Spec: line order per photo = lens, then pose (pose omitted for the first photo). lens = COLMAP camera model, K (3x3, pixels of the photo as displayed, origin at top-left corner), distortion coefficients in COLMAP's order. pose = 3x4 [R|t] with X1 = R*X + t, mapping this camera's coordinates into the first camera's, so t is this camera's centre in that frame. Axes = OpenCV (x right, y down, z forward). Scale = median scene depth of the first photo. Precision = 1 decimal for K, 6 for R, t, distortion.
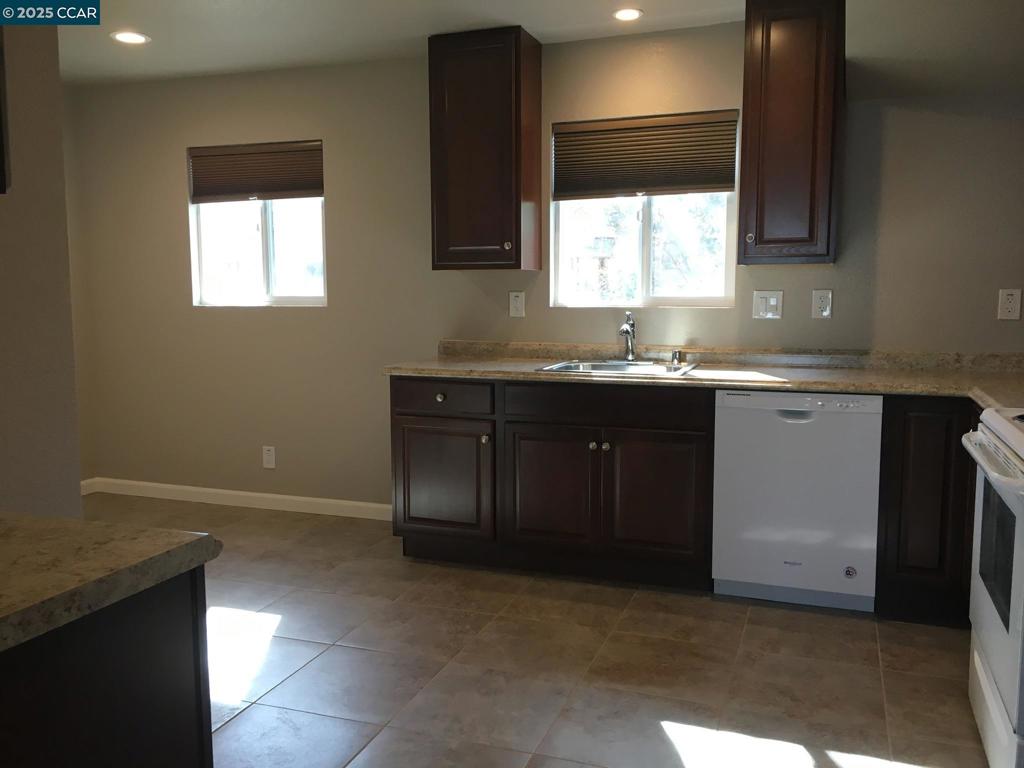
lens RADIAL K [[859.7, 0, 512.0], [0, 859.7, 384.0], [0, 0, 1]] dist [0.063074, 0.001116]
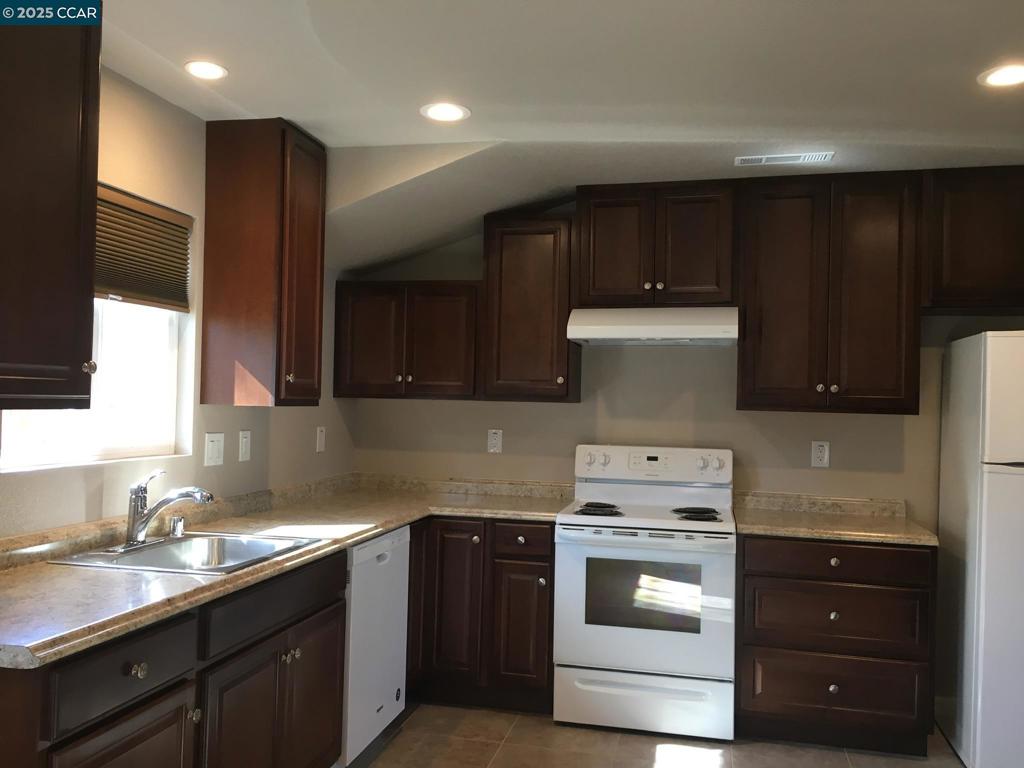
lens RADIAL K [[872.2, 0, 512.0], [0, 872.2, 384.0], [0, 0, 1]] dist [0.007840, 0.002865]
pose [[-0.109027, 0.017654, 0.993882, -0.623166], [0.091609, 0.995766, -0.007638, -0.127915], [-0.989809, 0.090215, -0.110183, 0.834394]]
